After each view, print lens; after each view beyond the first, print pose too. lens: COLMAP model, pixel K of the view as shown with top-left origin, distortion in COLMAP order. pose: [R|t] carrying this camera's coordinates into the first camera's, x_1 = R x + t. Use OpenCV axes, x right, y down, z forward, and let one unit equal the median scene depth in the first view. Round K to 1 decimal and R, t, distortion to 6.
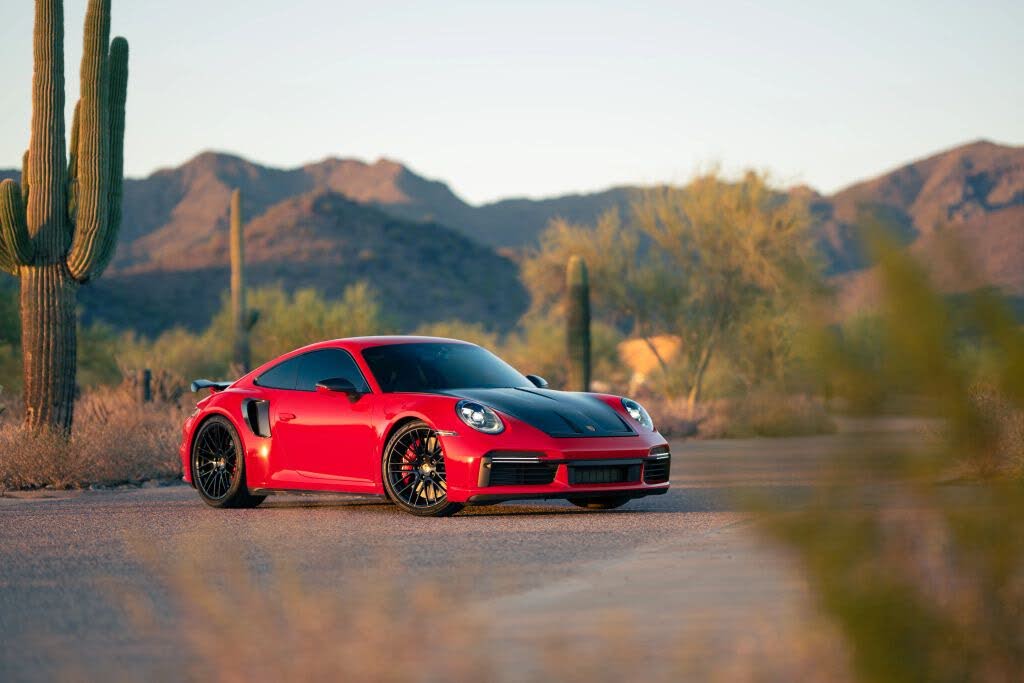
lens RADIAL K [[3017.1, 0, 511.8], [0, 3017.1, 319.3], [0, 0, 1]] dist [0.162729, -0.358057]
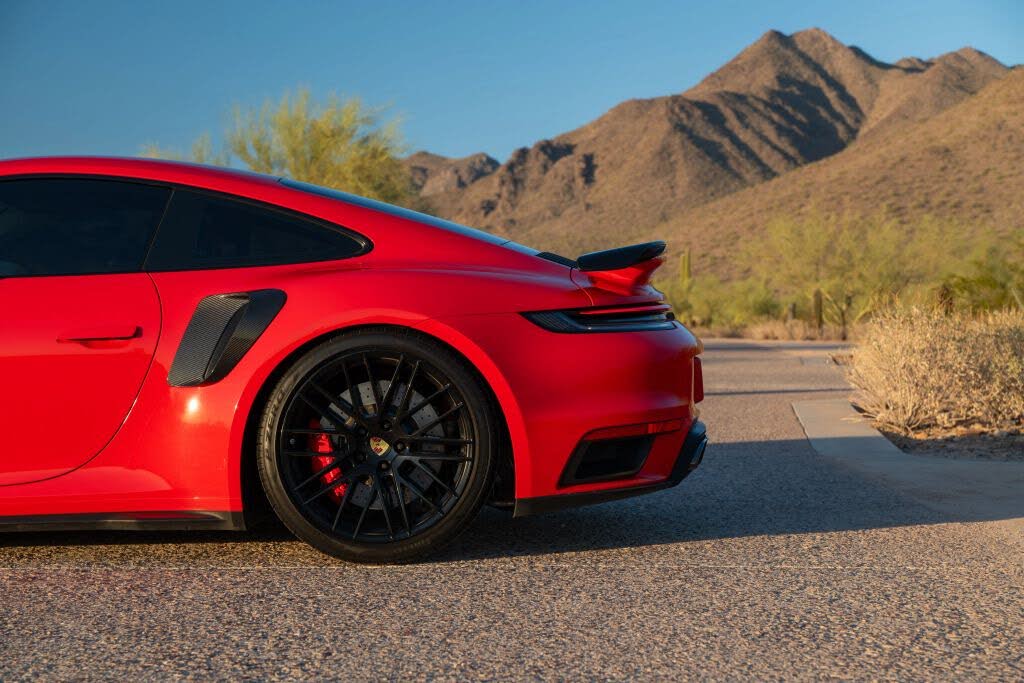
lens RADIAL K [[1930.8, 0, 517.4], [0, 1930.8, 337.3], [0, 0, 1]] dist [0.257160, 0.255956]
pose [[0.973164, 0.001599, 0.230108, -0.027642], [-0.009276, 0.999436, 0.032286, 0.017975], [-0.229926, -0.033554, 0.972629, 0.571083]]
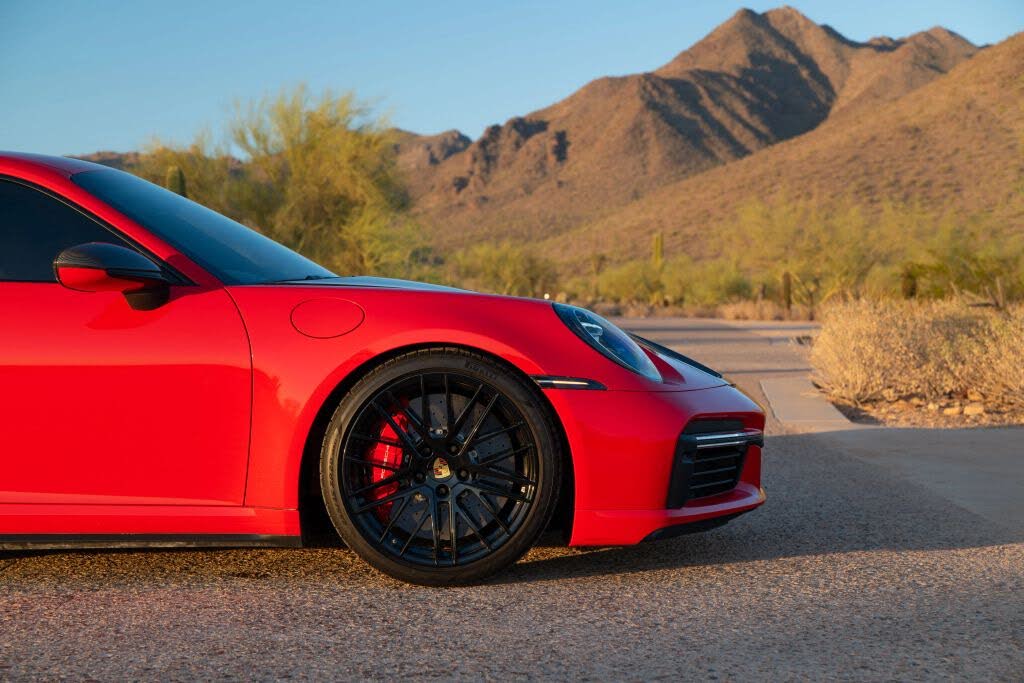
lens RADIAL K [[1935.3, 0, 511.6], [0, 1935.3, 338.9], [0, 0, 1]] dist [0.244076, 0.241096]
pose [[0.970310, 0.001878, 0.241859, -0.052435], [-0.013110, 0.998908, 0.044840, 0.013565], [-0.241511, -0.046679, 0.969275, 0.505581]]
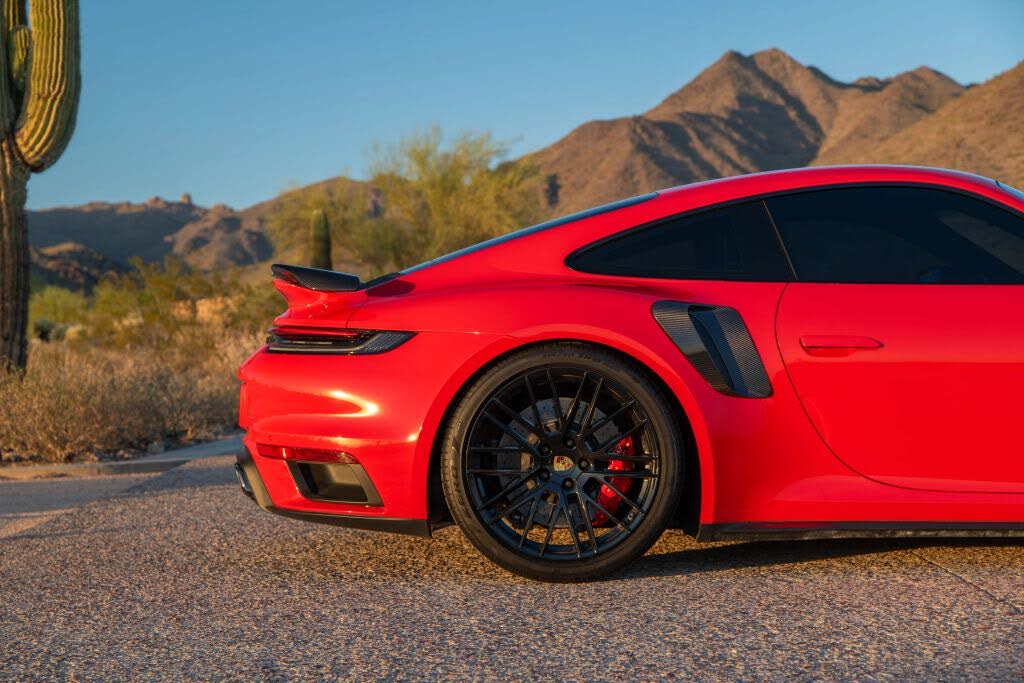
lens RADIAL K [[1930.8, 0, 517.4], [0, 1930.8, 337.3], [0, 0, 1]] dist [0.257160, 0.255956]
pose [[0.967473, -0.007863, 0.252854, -0.150689], [0.002479, 0.999763, 0.021607, 0.018117], [-0.252964, -0.020278, 0.967263, 0.518898]]
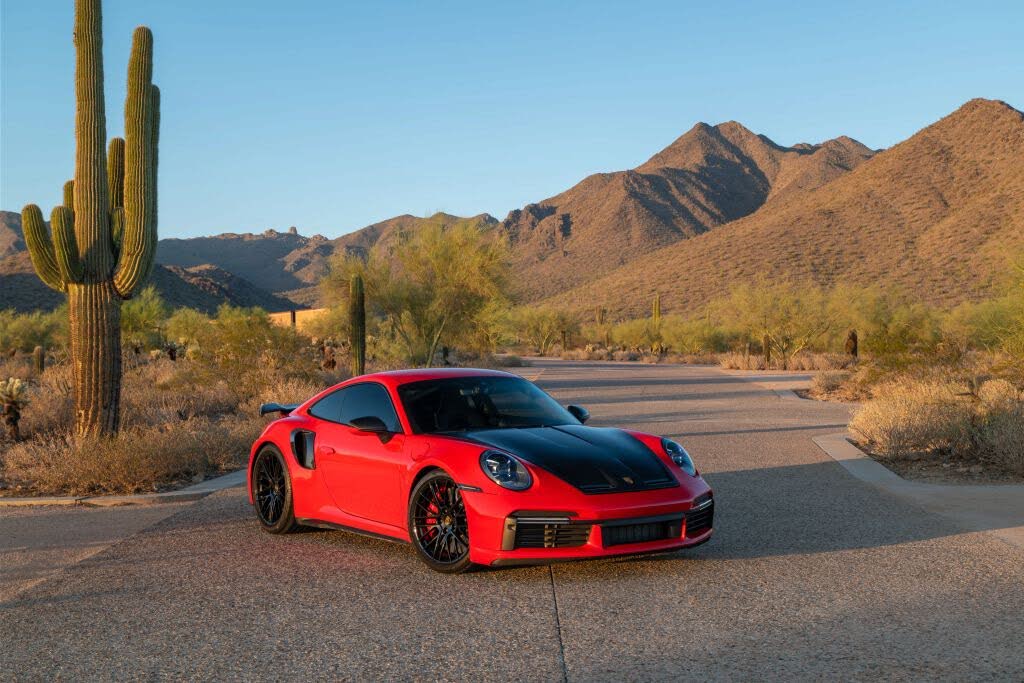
lens RADIAL K [[1457.6, 0, 517.7], [0, 1457.6, 344.4], [0, 0, 1]] dist [0.092920, 0.123056]
pose [[0.971579, -0.002523, 0.236704, -0.130484], [-0.004423, 0.999575, 0.028810, -0.011579], [-0.236676, -0.029038, 0.971155, 0.432732]]
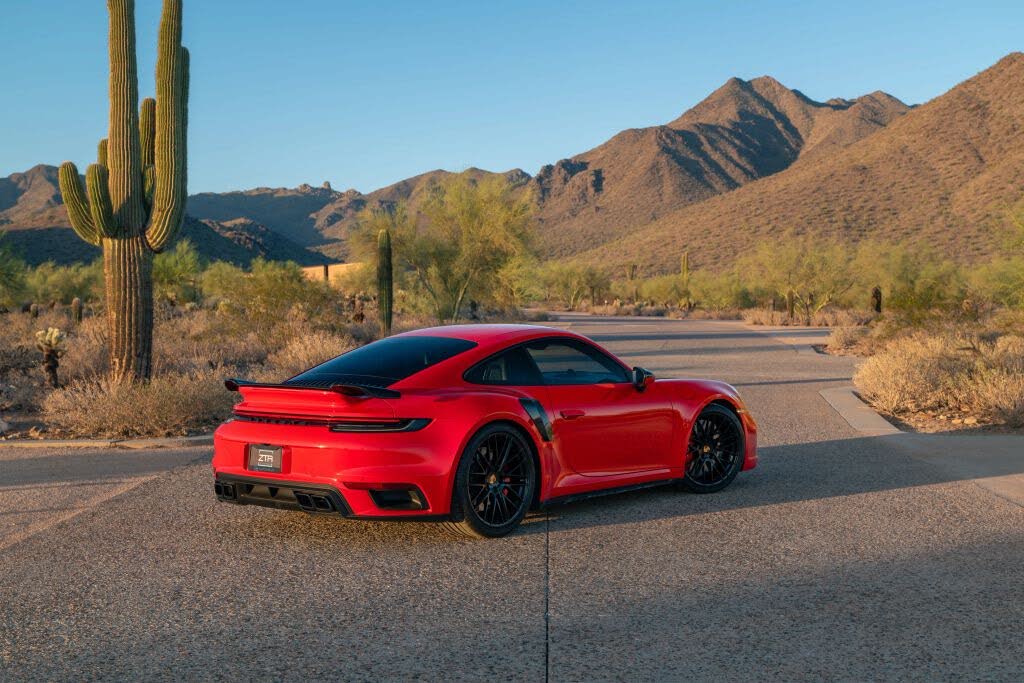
lens RADIAL K [[1450.1, 0, 516.0], [0, 1450.1, 343.2], [0, 0, 1]] dist [0.088358, 0.144621]
pose [[0.976832, -0.003856, 0.213973, -0.128046], [-0.008994, 0.998215, 0.059047, -0.011823], [-0.213818, -0.059603, 0.975053, 0.411046]]
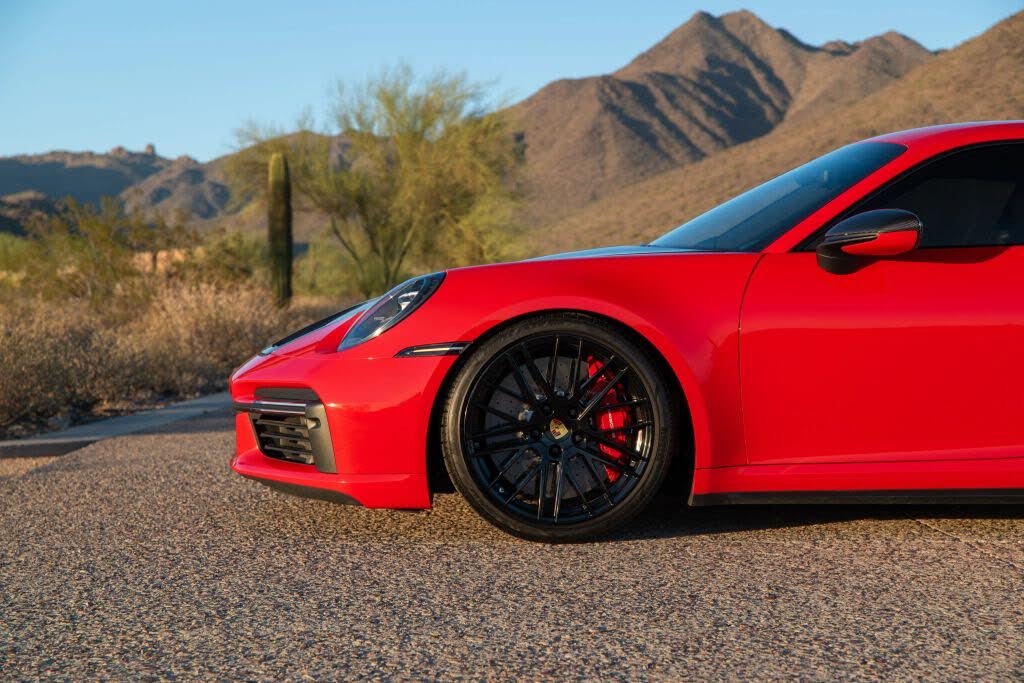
lens RADIAL K [[1922.5, 0, 516.0], [0, 1922.5, 340.9], [0, 0, 1]] dist [0.258098, 0.145951]
pose [[0.962743, 0.003063, 0.270400, -0.134058], [-0.015781, 0.998868, 0.044873, 0.020333], [-0.269957, -0.047468, 0.961702, 0.602849]]
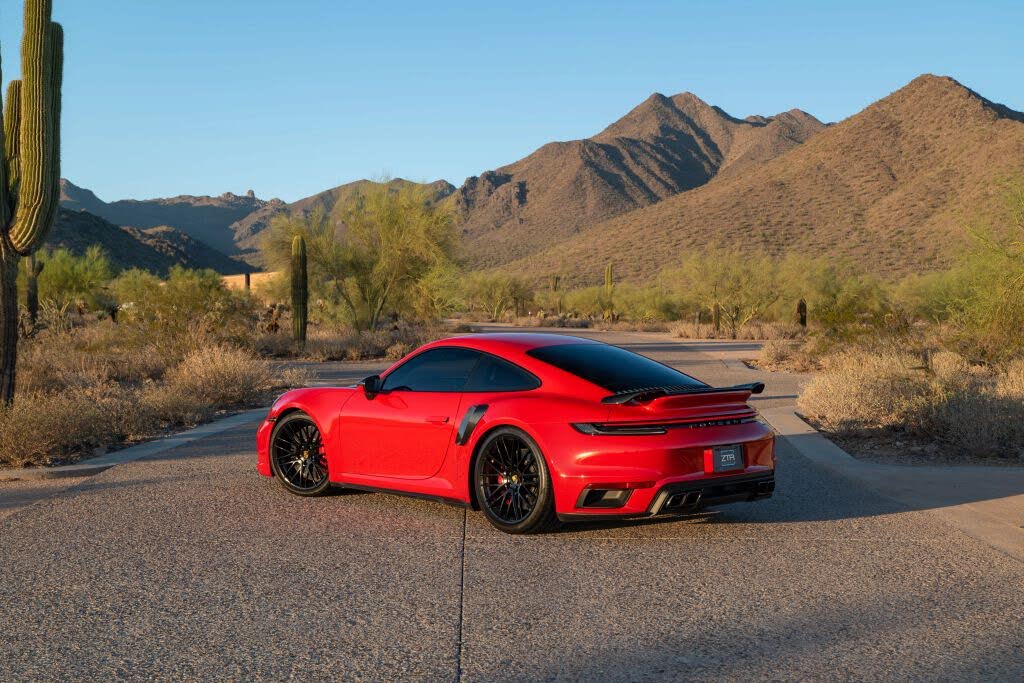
lens RADIAL K [[1435.1, 0, 515.7], [0, 1435.1, 344.0], [0, 0, 1]] dist [0.079144, 0.191991]
pose [[0.964206, 0.003581, 0.265131, -0.111692], [-0.017986, 0.998489, 0.051925, -0.010610], [-0.264544, -0.054835, 0.962813, 0.472698]]
